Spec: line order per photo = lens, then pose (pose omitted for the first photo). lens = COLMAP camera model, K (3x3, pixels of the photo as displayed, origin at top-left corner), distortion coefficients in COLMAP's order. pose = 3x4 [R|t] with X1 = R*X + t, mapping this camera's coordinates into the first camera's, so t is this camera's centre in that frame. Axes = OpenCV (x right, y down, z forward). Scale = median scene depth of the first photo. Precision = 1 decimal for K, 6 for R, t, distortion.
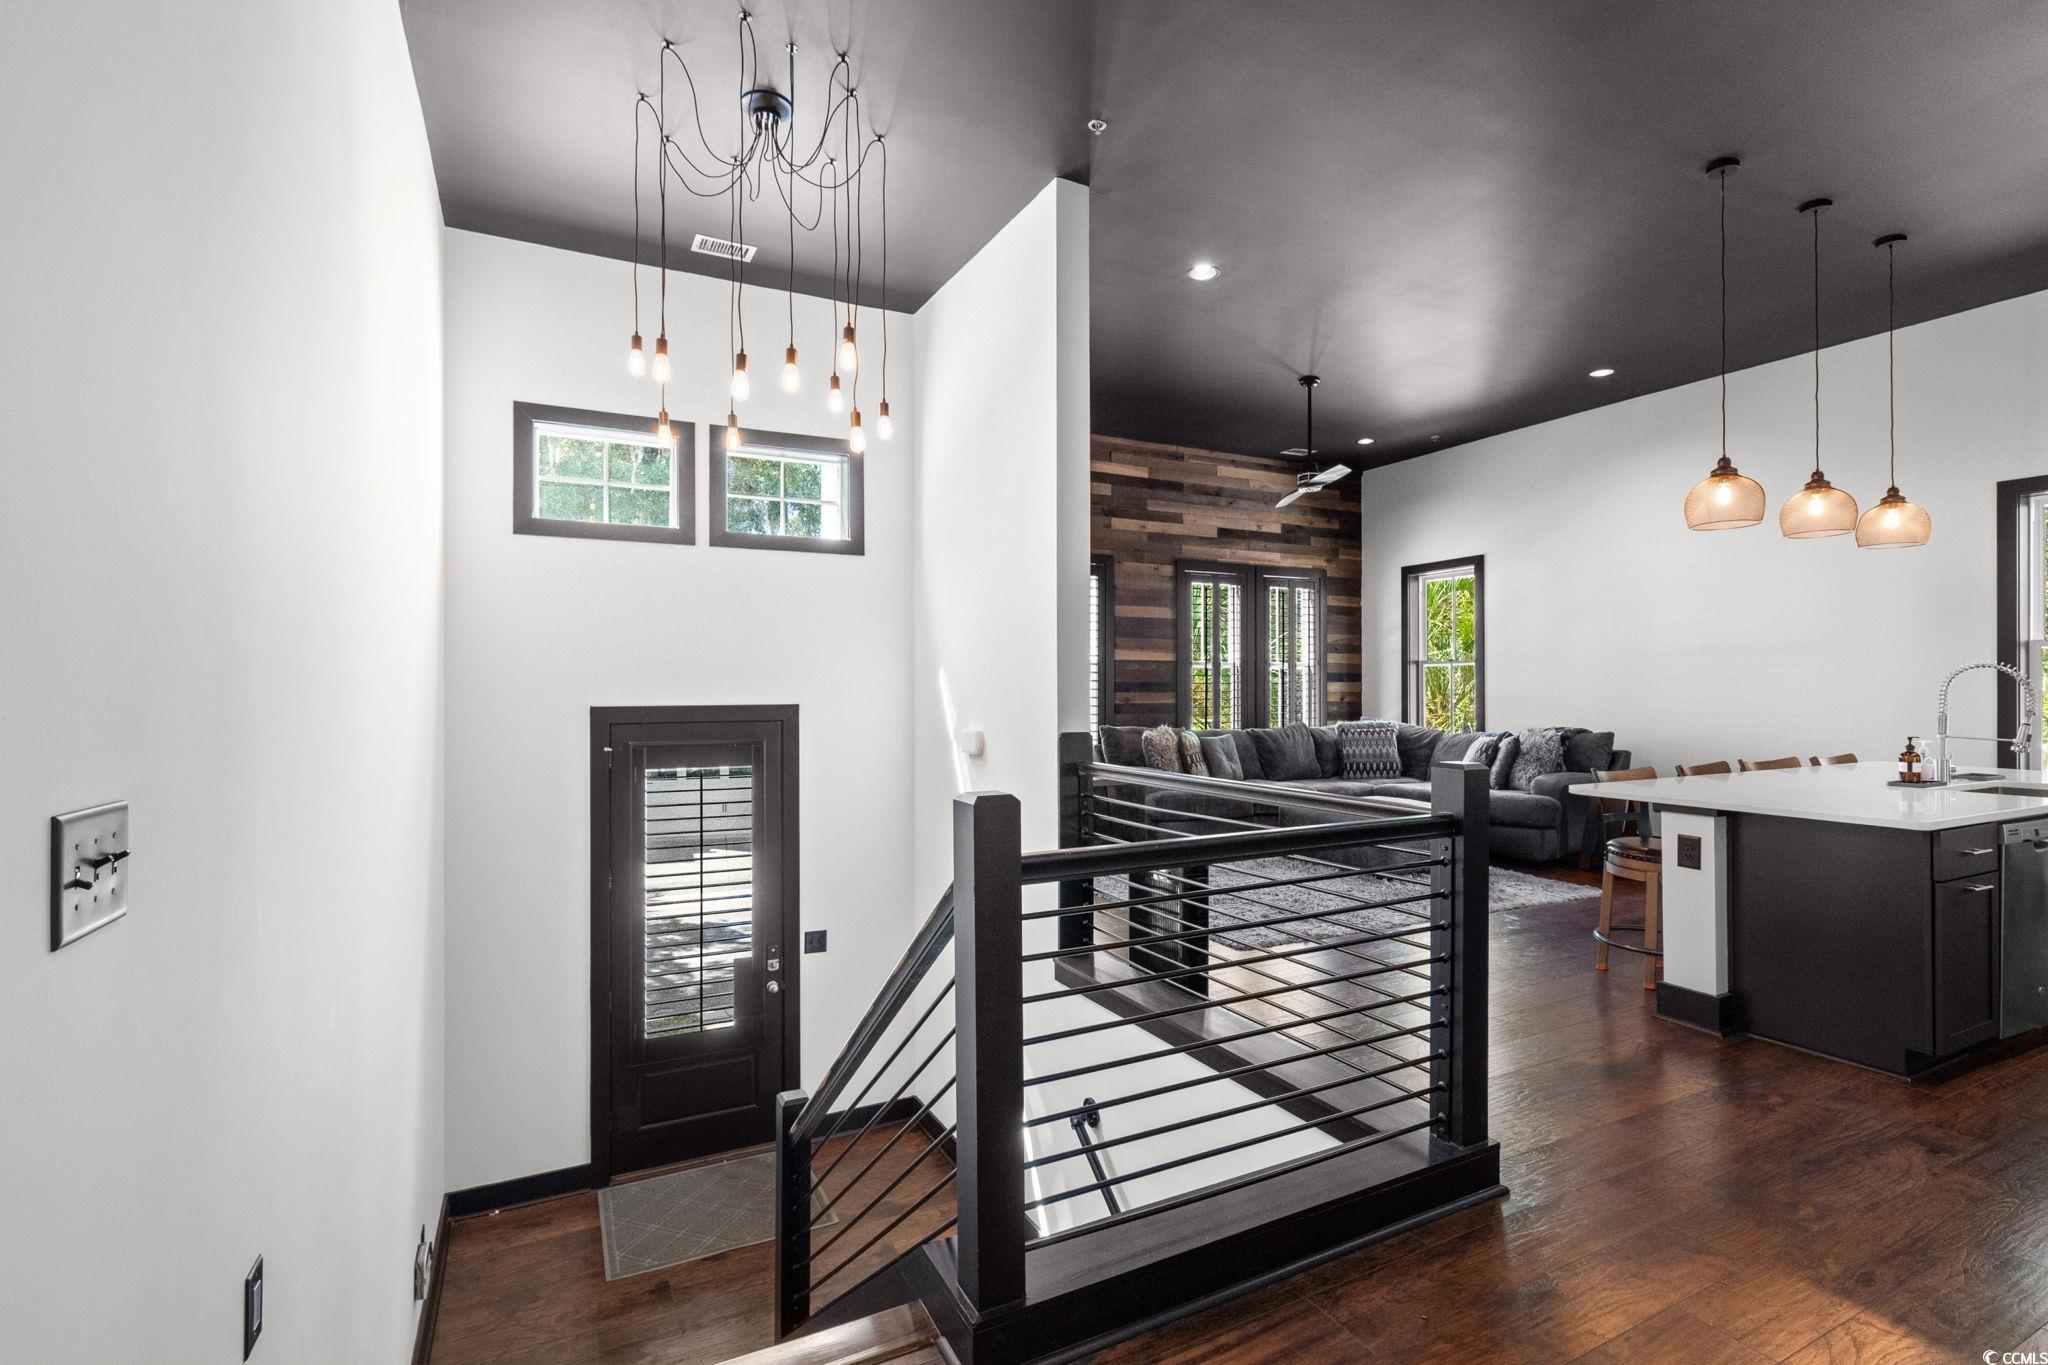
lens RADIAL K [[956.1, 0, 1024.0], [0, 956.1, 682.5], [0, 0, 1]] dist [0.000315, 0.000026]
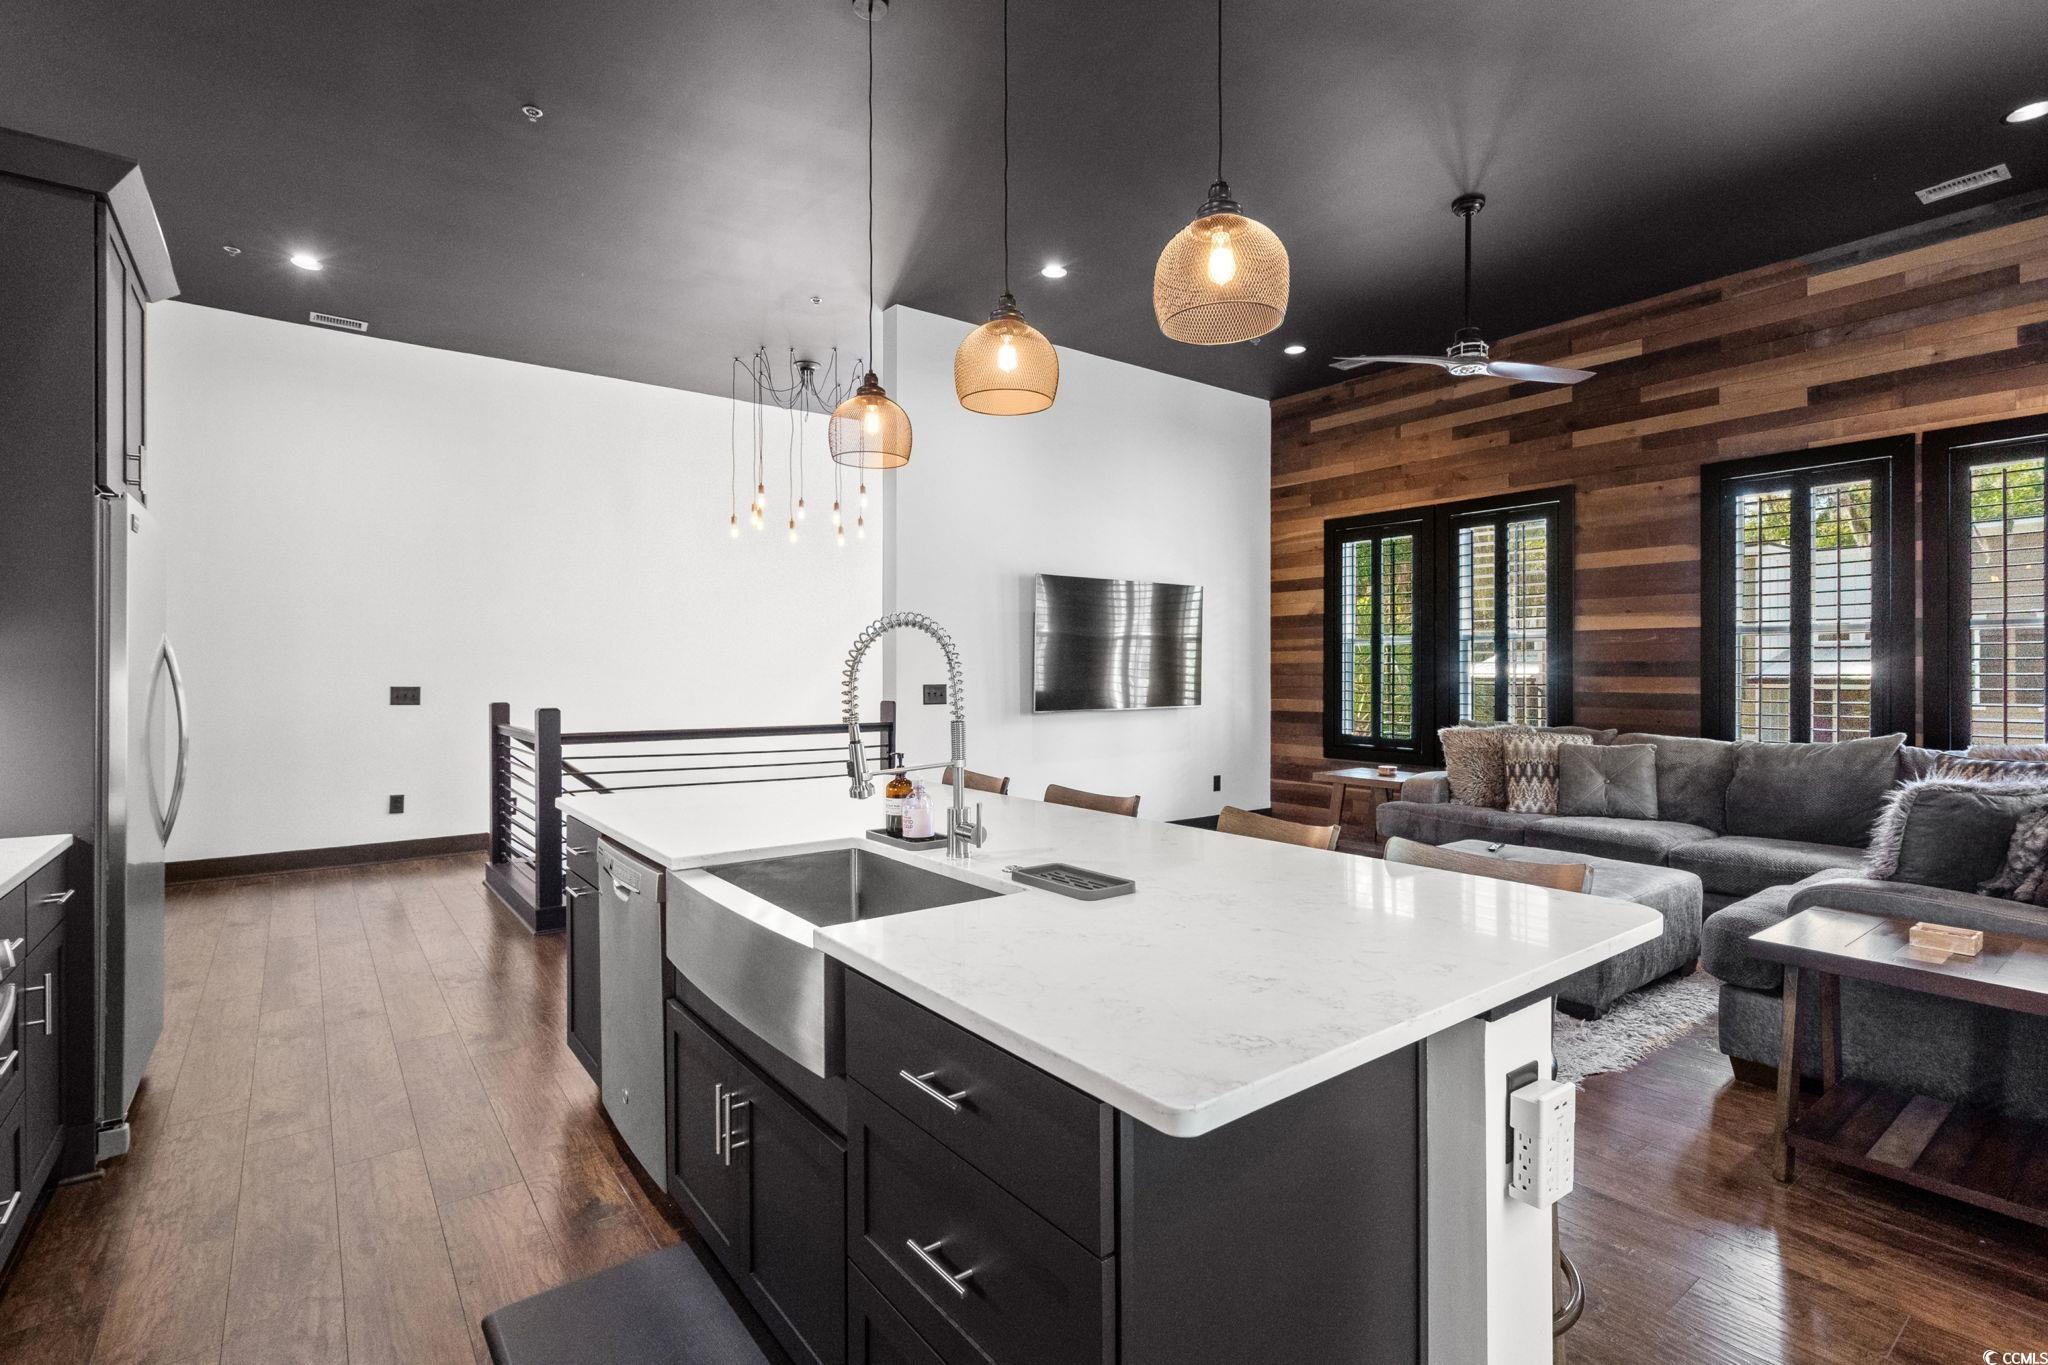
lens RADIAL K [[940.6, 0, 1024.0], [0, 940.6, 682.5], [0, 0, 1]] dist [0.026385, 0.000349]
pose [[0.182179, 0.016792, -0.983122, 0.697940], [0.004024, 0.999833, 0.017823, 0.000708], [0.983257, -0.007203, 0.182081, 0.448171]]
